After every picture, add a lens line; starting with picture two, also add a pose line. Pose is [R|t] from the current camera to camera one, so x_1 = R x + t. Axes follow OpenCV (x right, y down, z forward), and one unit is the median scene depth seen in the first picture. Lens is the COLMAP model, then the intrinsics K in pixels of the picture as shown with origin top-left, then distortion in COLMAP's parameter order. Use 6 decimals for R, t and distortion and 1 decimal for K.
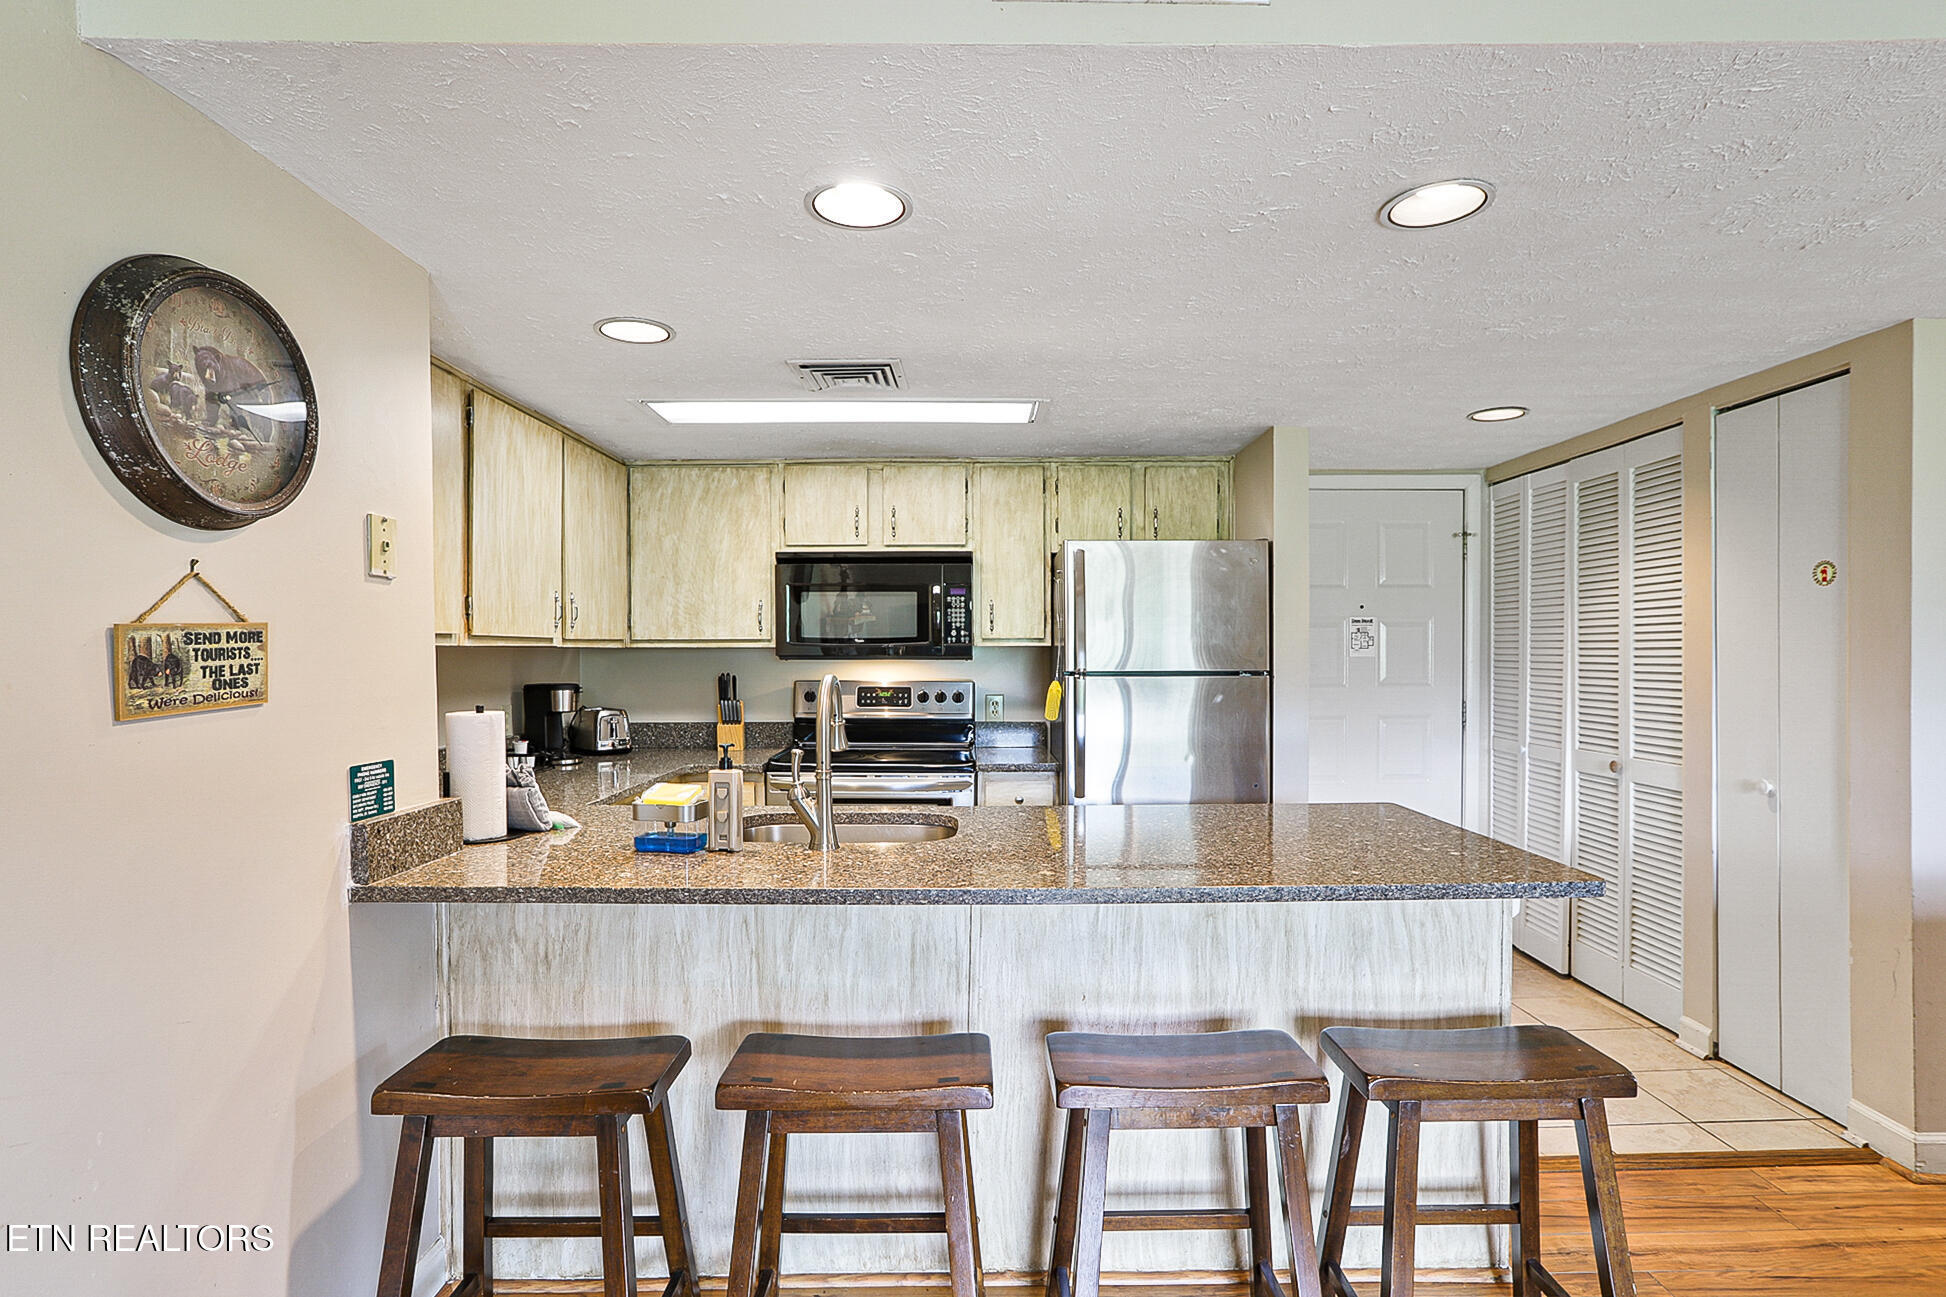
lens RADIAL K [[971.2, 0, 987.3], [0, 971.2, 675.7], [0, 0, 1]] dist [-0.048578, 0.030537]
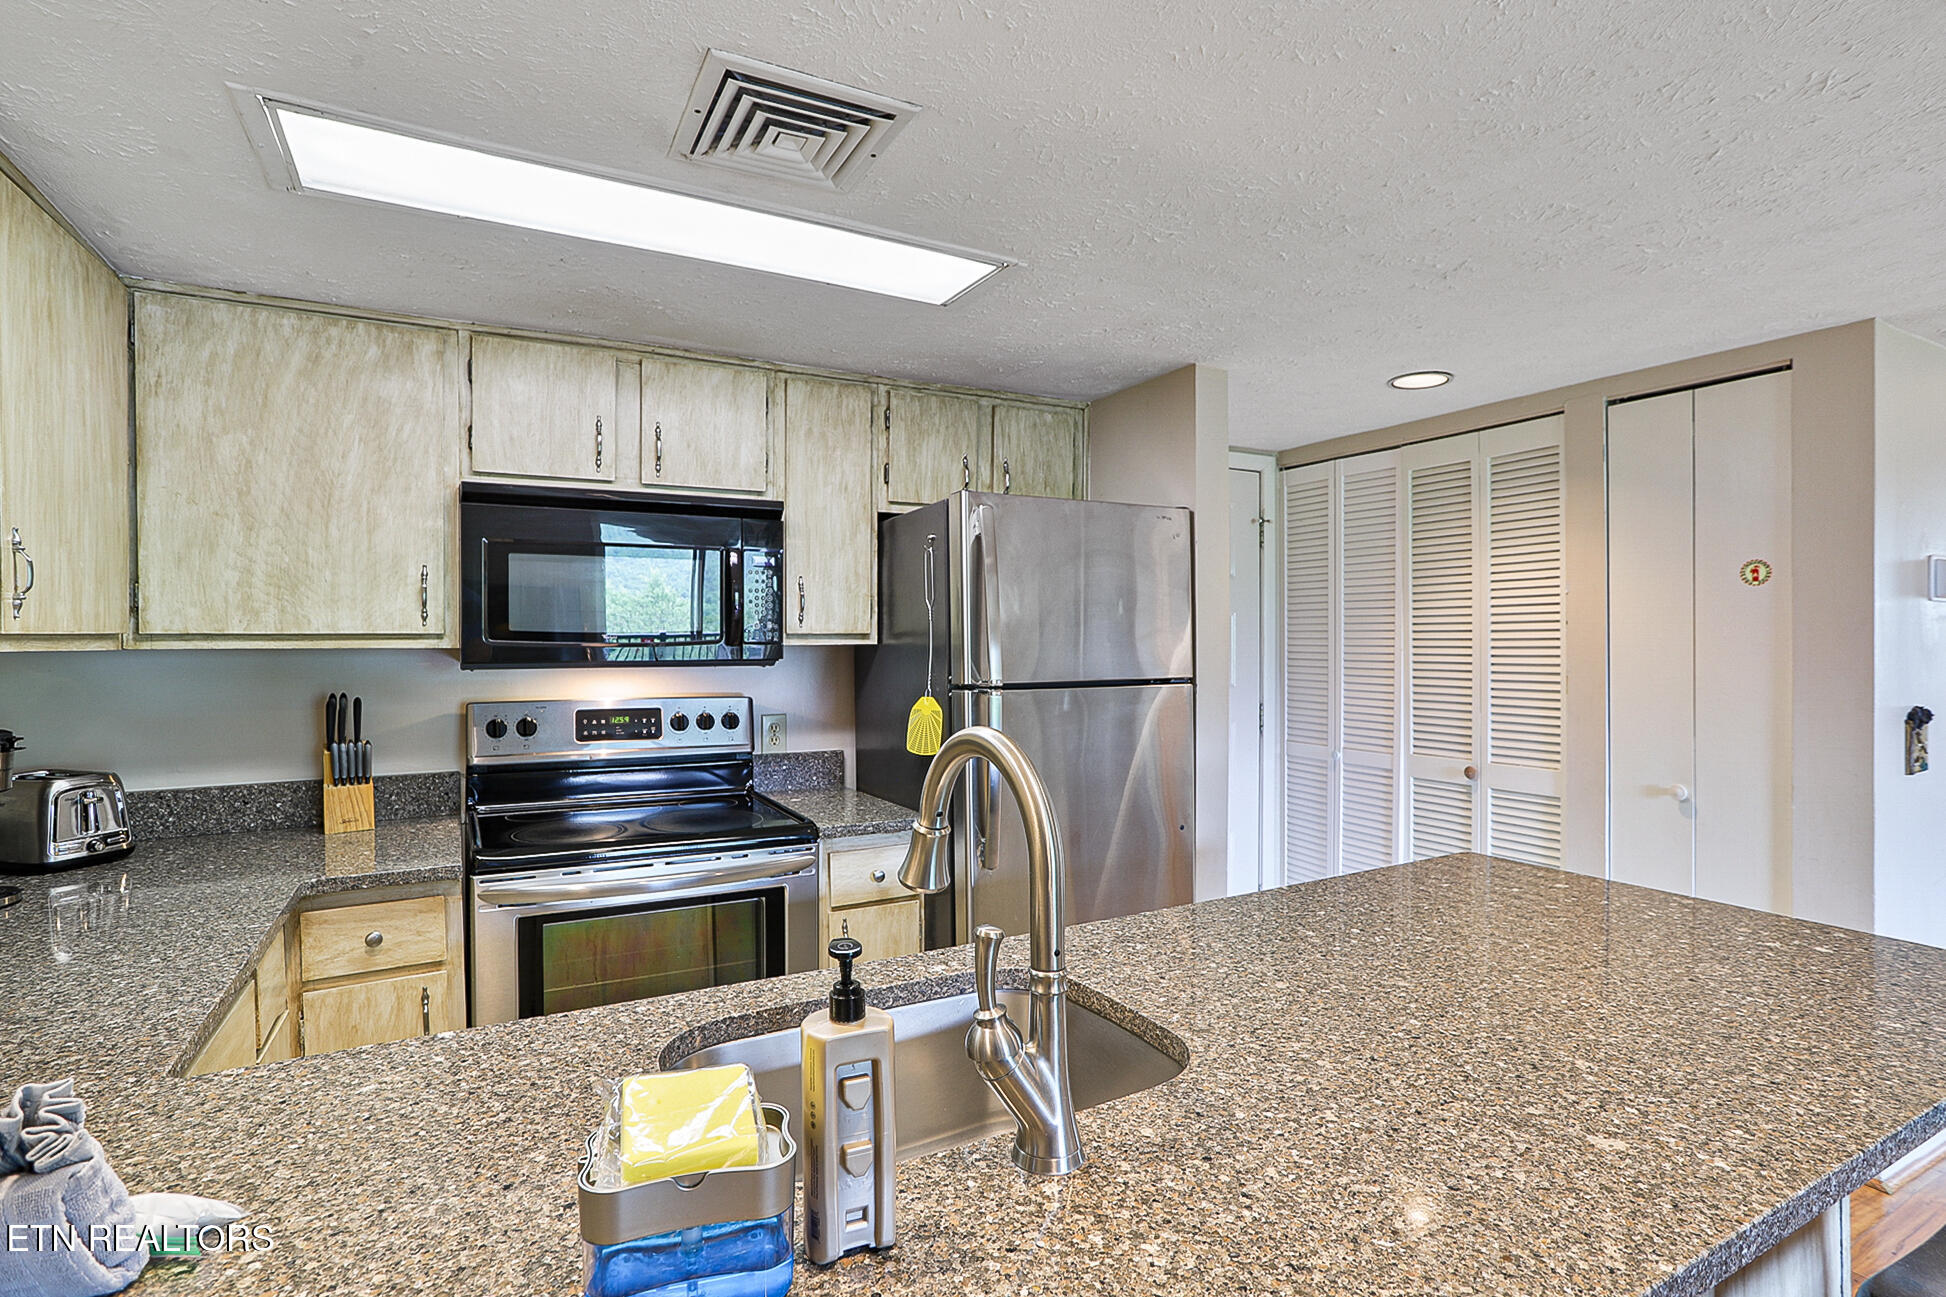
lens RADIAL K [[971.2, 0, 958.3], [0, 971.2, 642.8], [0, 0, 1]] dist [-0.048578, 0.030537]
pose [[0.893559, 0.000072, 0.448946, -0.208732], [0.010240, 0.999737, -0.020541, -0.017609], [-0.448829, 0.022951, 0.893323, 0.360826]]
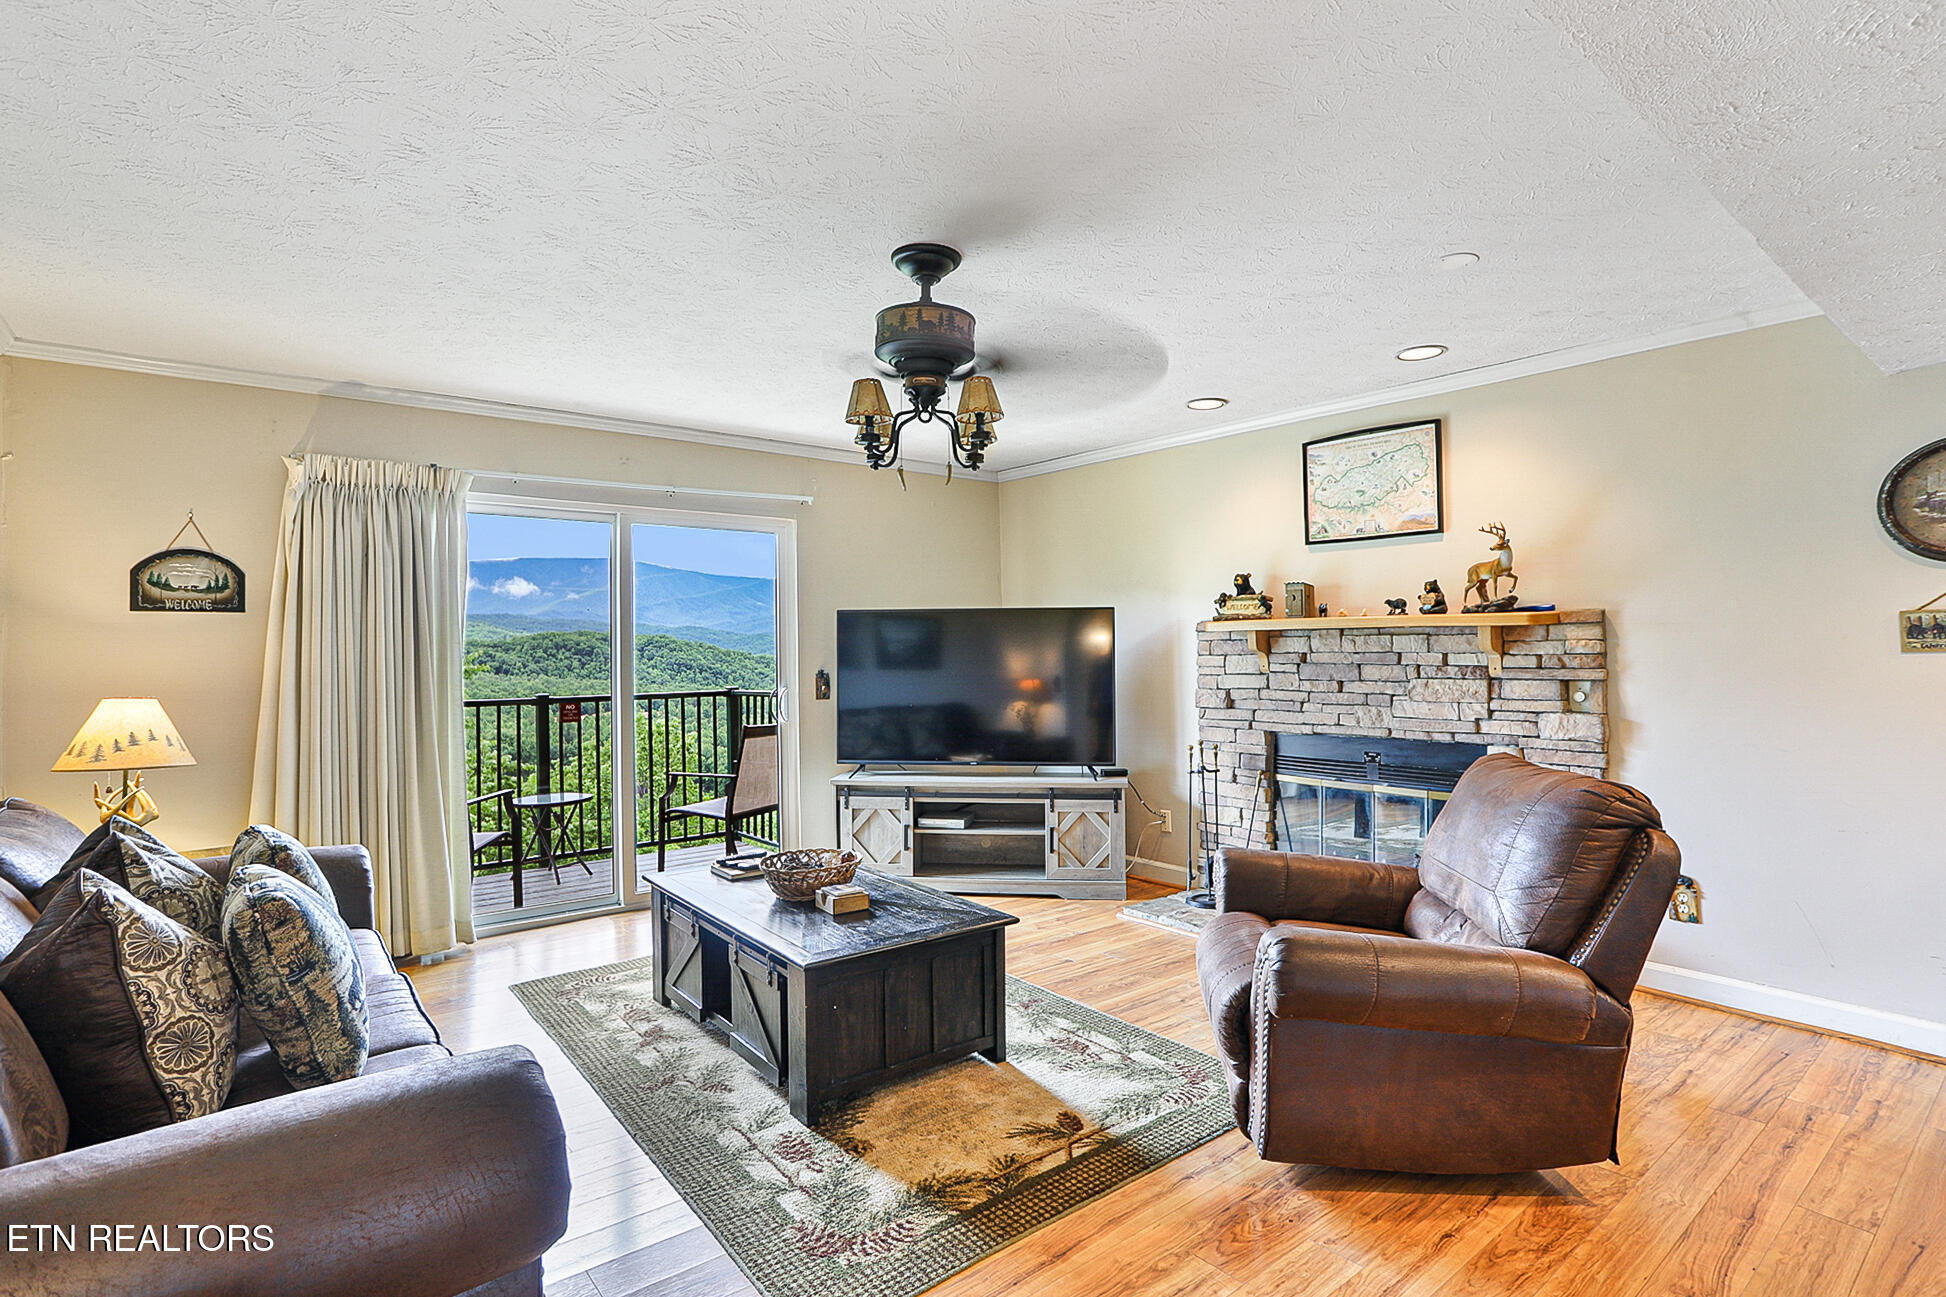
lens RADIAL K [[971.2, 0, 999.3], [0, 971.2, 629.0], [0, 0, 1]] dist [-0.048578, 0.030537]
pose [[-0.777385, 0.006756, -0.628988, 0.750398], [0.003406, 0.999973, 0.006531, -0.011260], [0.629015, 0.002935, -0.777387, 0.464446]]
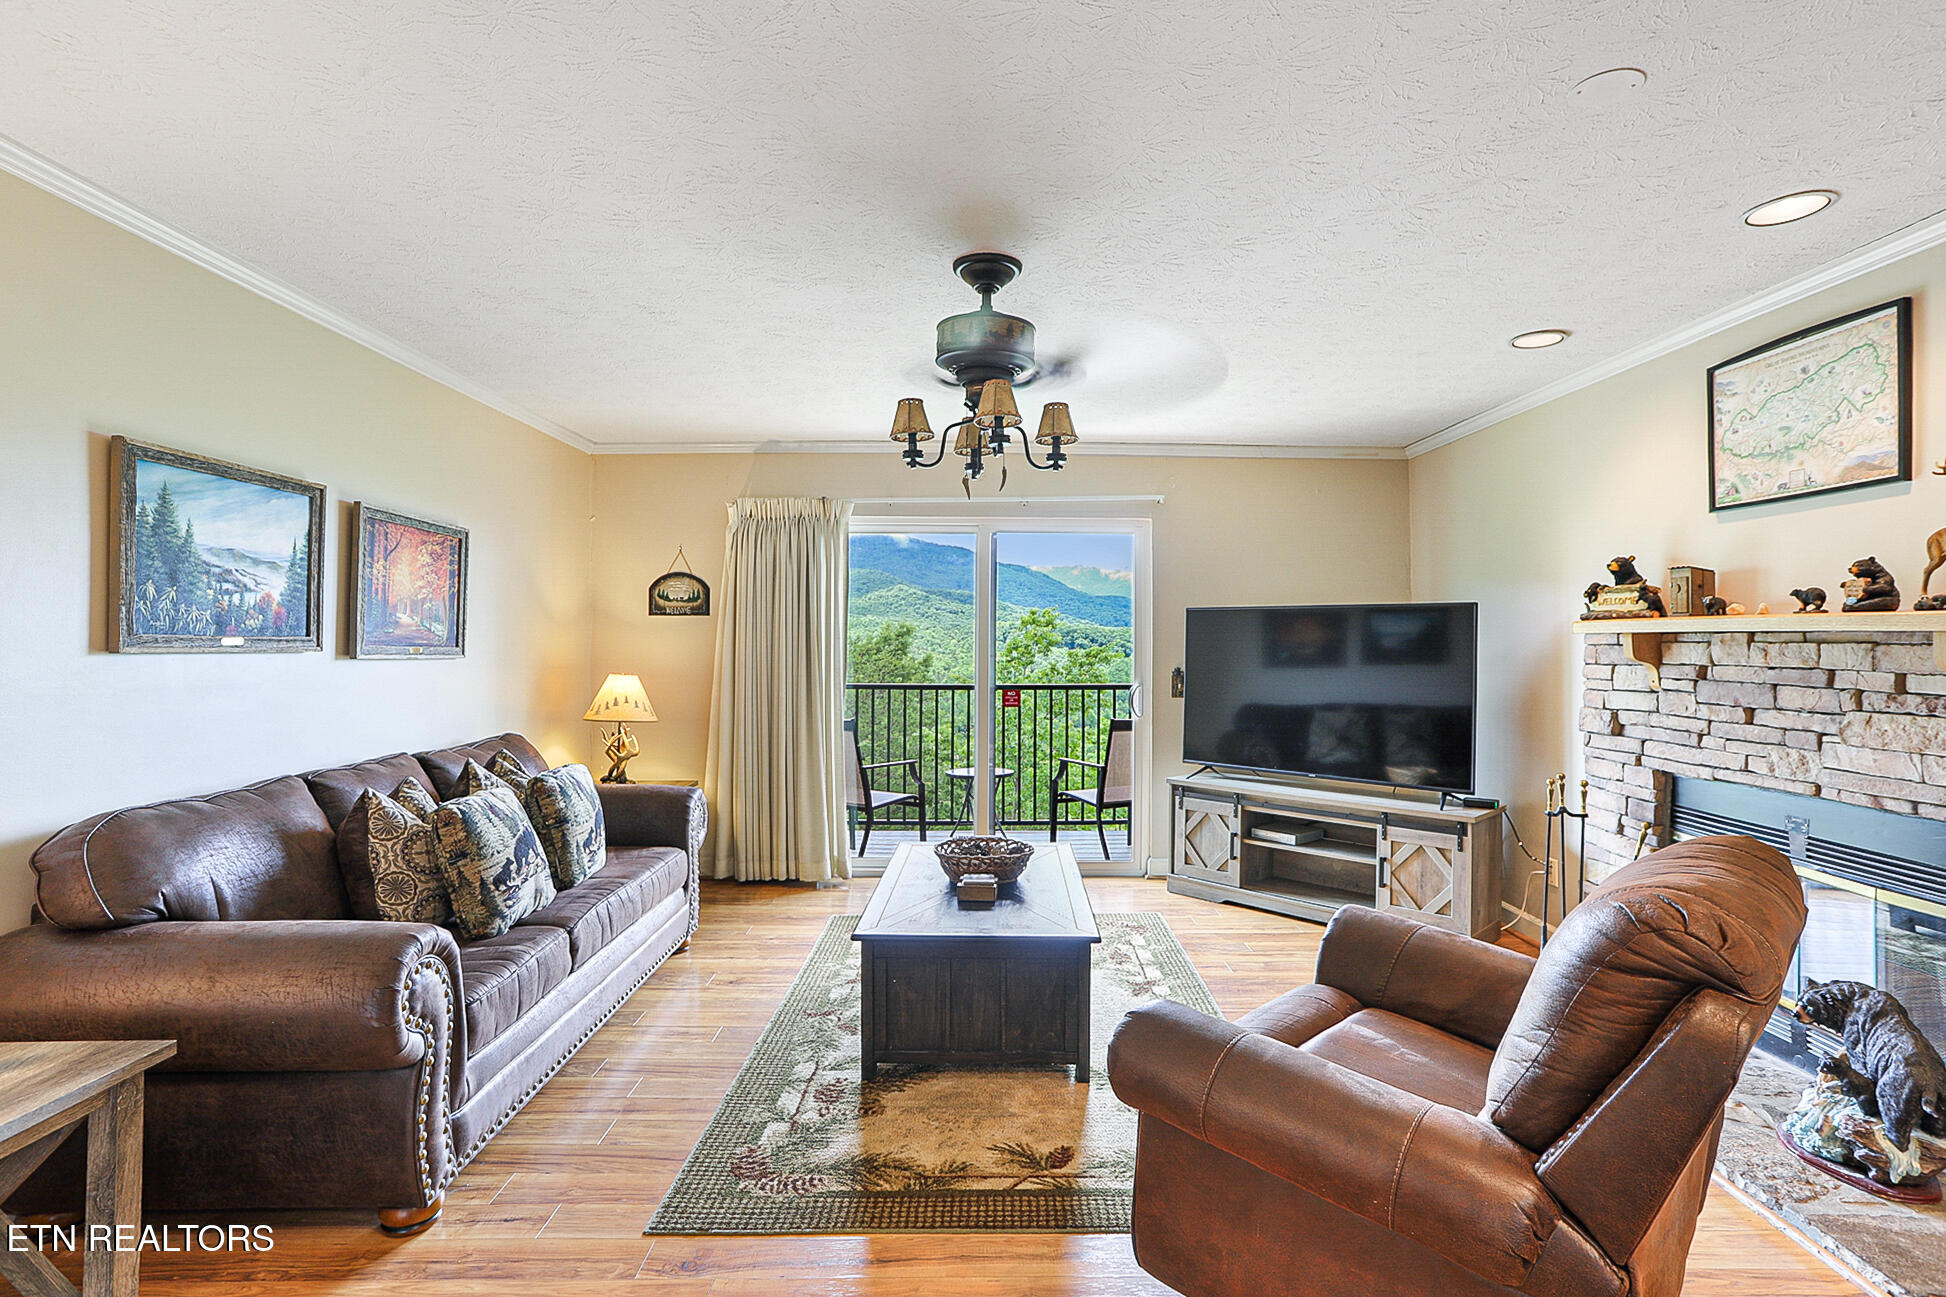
lens RADIAL K [[958.6, 0, 997.1], [0, 958.6, 634.8], [0, 0, 1]] dist [-0.020653, 0.017112]
pose [[-0.999930, 0.006379, -0.009953, 0.336371], [0.006188, 0.999799, 0.019051, -0.019045], [0.010073, 0.018988, -0.999769, 0.597272]]
